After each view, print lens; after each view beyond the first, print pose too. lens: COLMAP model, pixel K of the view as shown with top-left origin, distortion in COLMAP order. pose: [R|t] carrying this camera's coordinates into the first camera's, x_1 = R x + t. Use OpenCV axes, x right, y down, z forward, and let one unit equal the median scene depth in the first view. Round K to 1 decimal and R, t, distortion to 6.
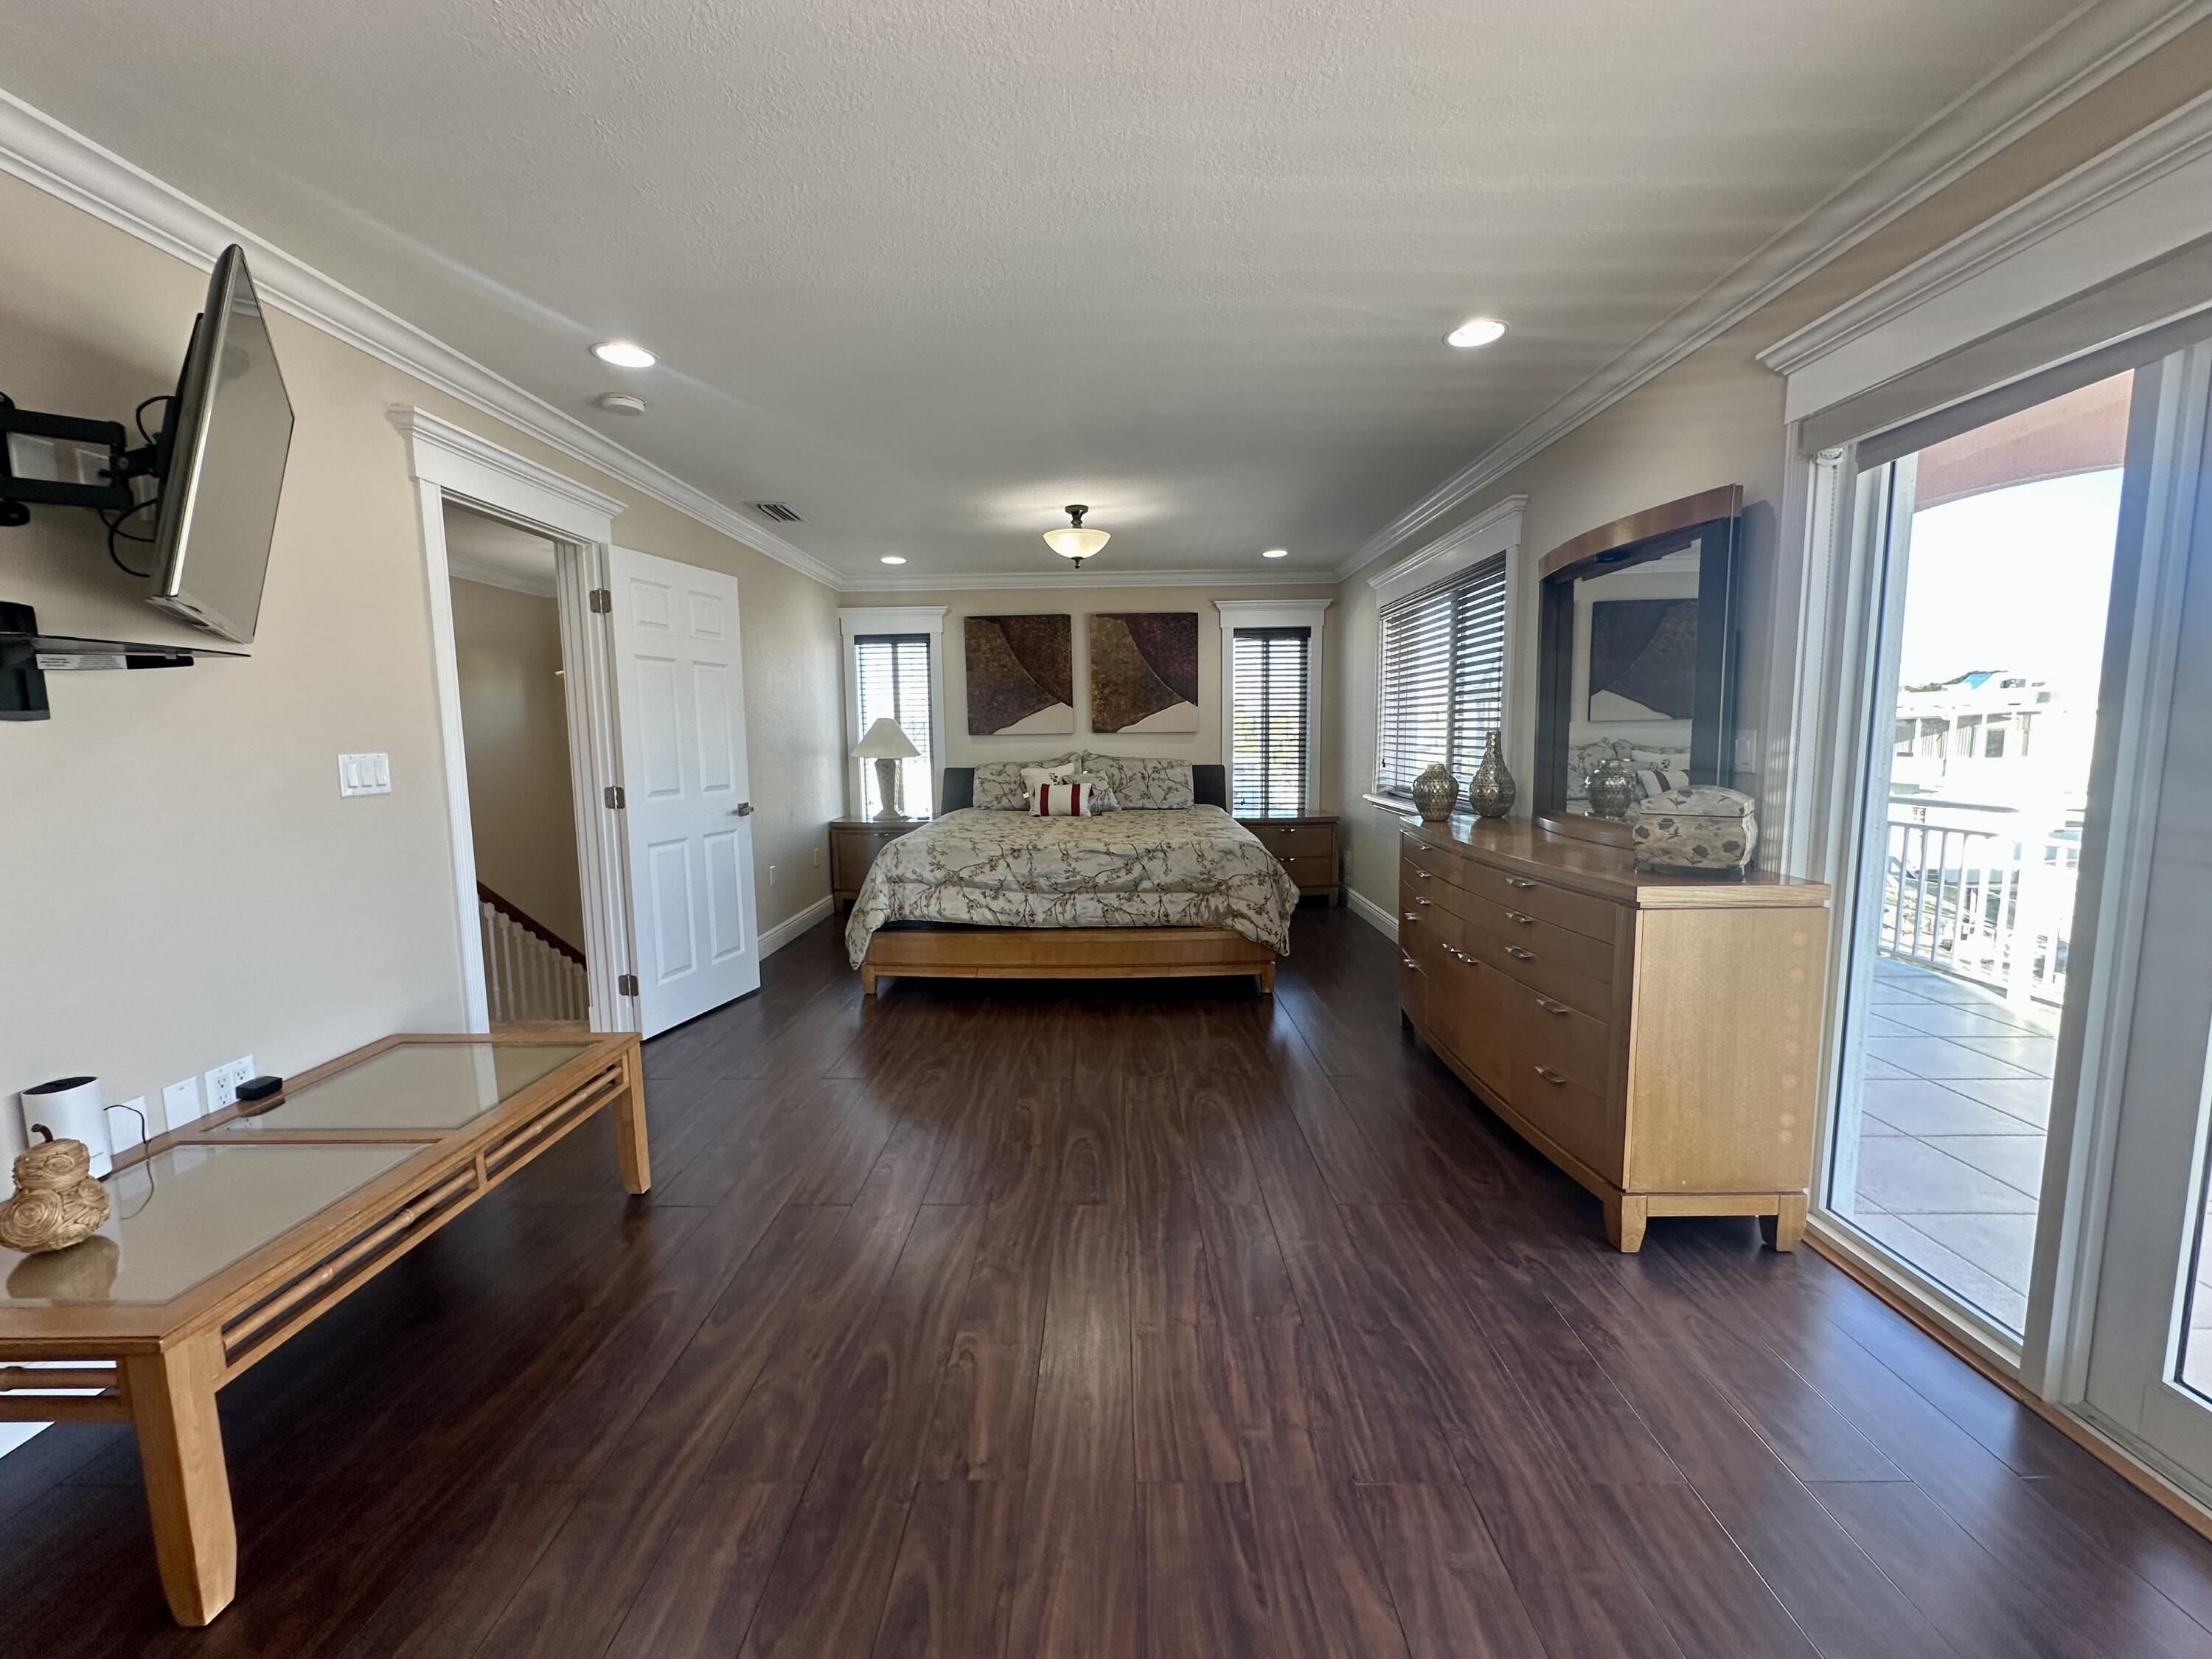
lens RADIAL K [[884.2, 0, 1098.9], [0, 884.2, 827.8], [0, 0, 1]] dist [-0.003560, 0.000901]
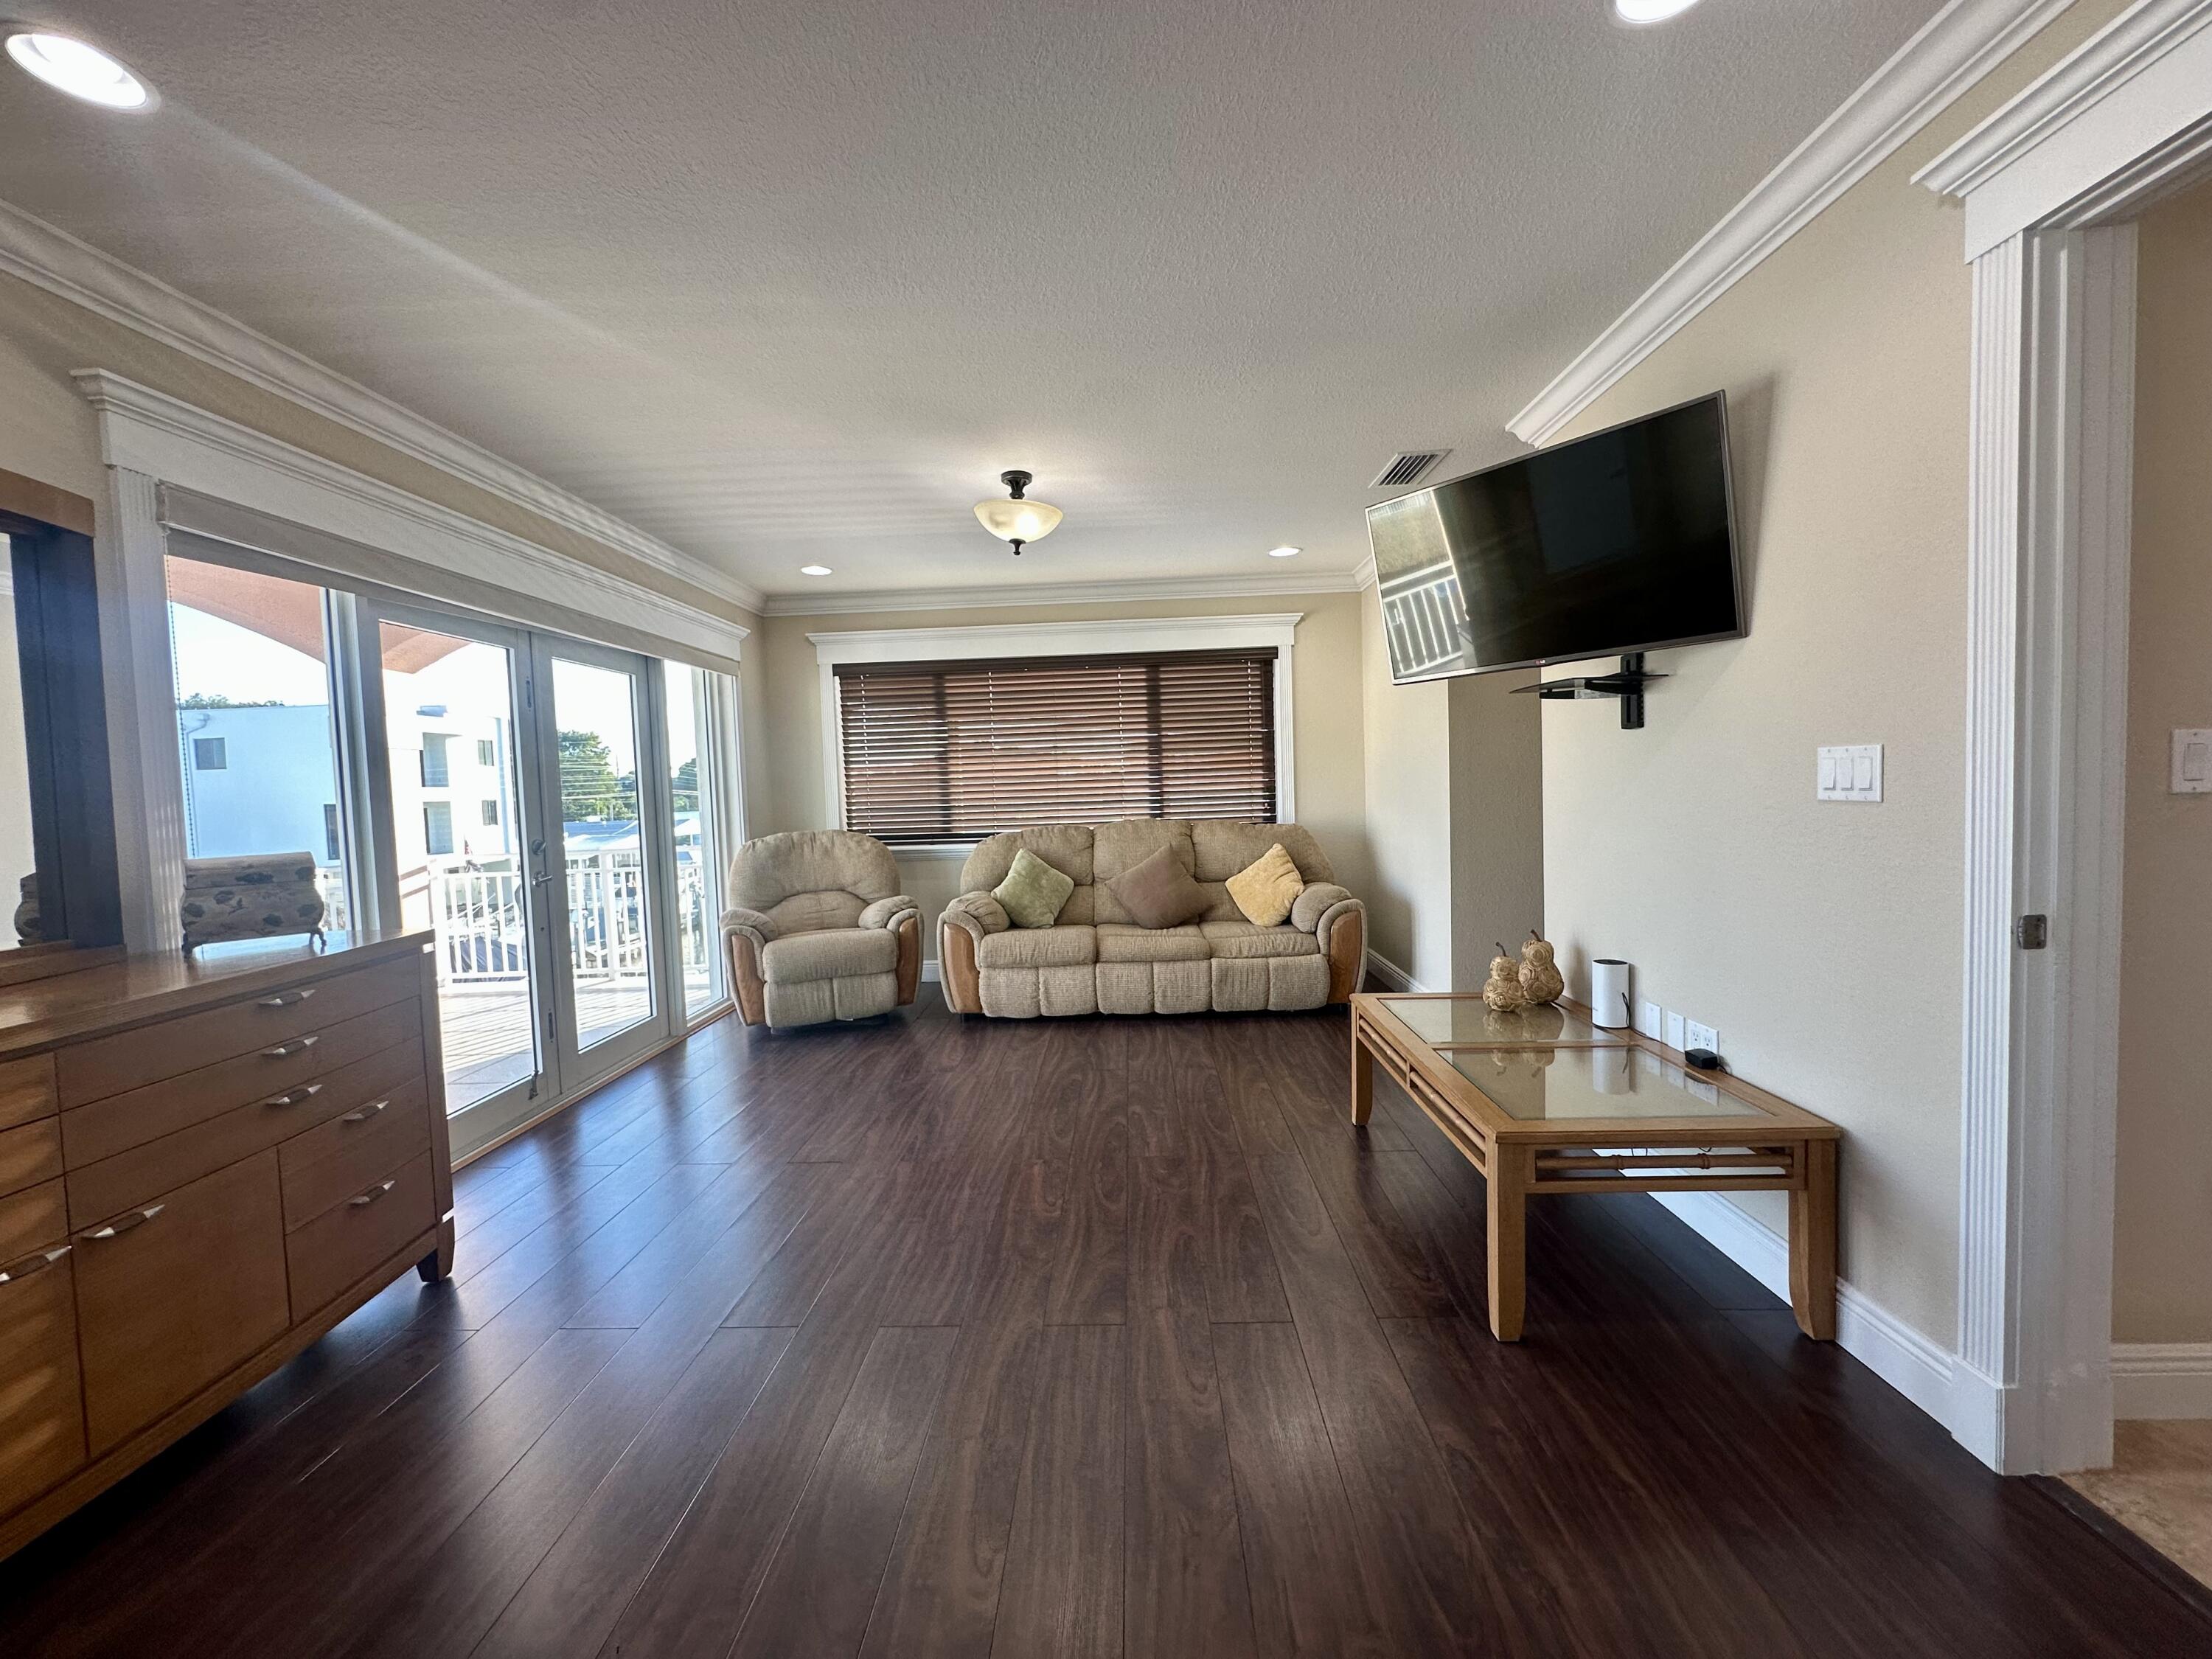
lens RADIAL K [[884.2, 0, 1097.0], [0, 884.2, 824.8], [0, 0, 1]] dist [-0.003560, 0.000901]
pose [[-0.998481, 0.051597, 0.019349, -0.280933], [0.053993, 0.986229, 0.156327, -0.220603], [-0.011017, 0.157134, -0.987516, 2.298399]]
